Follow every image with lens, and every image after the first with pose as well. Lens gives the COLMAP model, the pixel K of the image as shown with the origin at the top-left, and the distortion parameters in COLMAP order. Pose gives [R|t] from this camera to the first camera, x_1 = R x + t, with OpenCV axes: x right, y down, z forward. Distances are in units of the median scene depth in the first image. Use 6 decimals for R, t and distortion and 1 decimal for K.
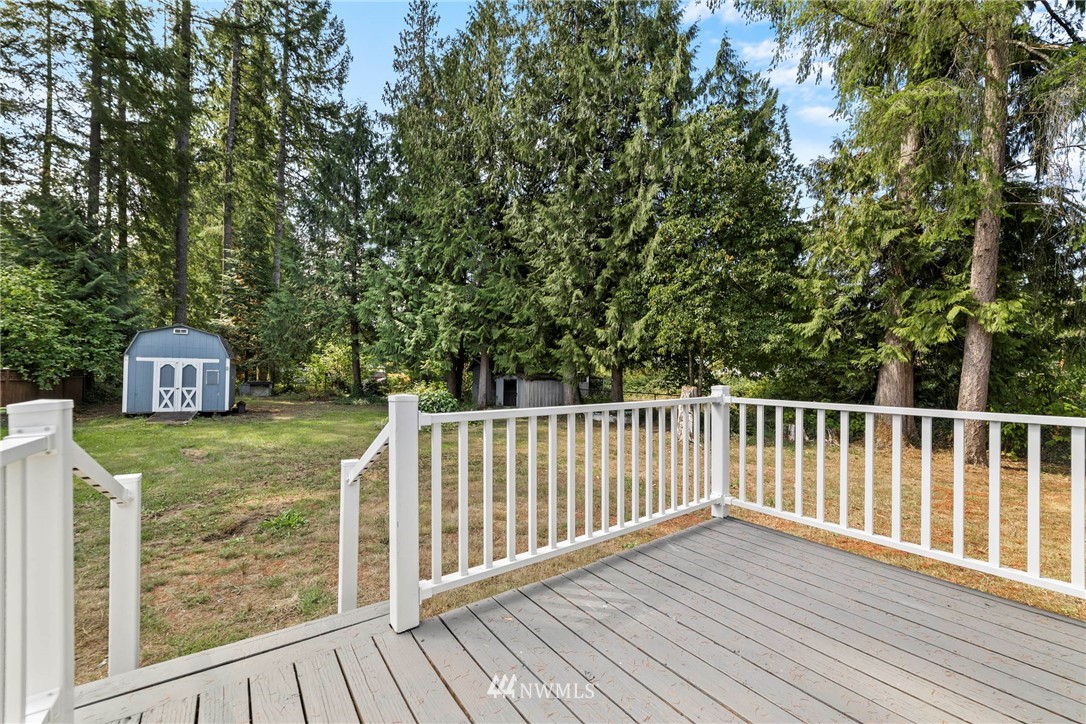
lens RADIAL K [[430.4, 0, 542.7], [0, 430.4, 377.7], [0, 0, 1]] dist [0.000466, 0.000179]
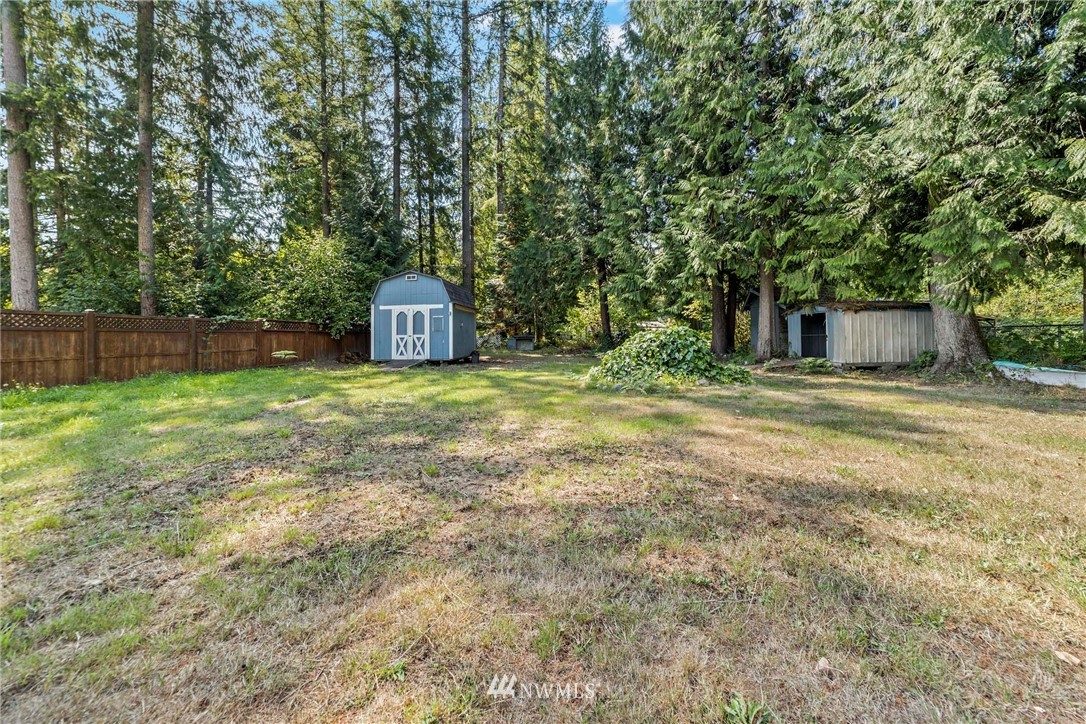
lens RADIAL K [[420.8, 0, 543.6], [0, 420.8, 338.1], [0, 0, 1]] dist [0.000623, 0.000099]
pose [[0.794730, -0.031867, -0.606127, -0.022544], [0.030301, 0.999459, -0.012818, 0.045840], [0.606207, -0.008179, 0.795265, 0.374264]]
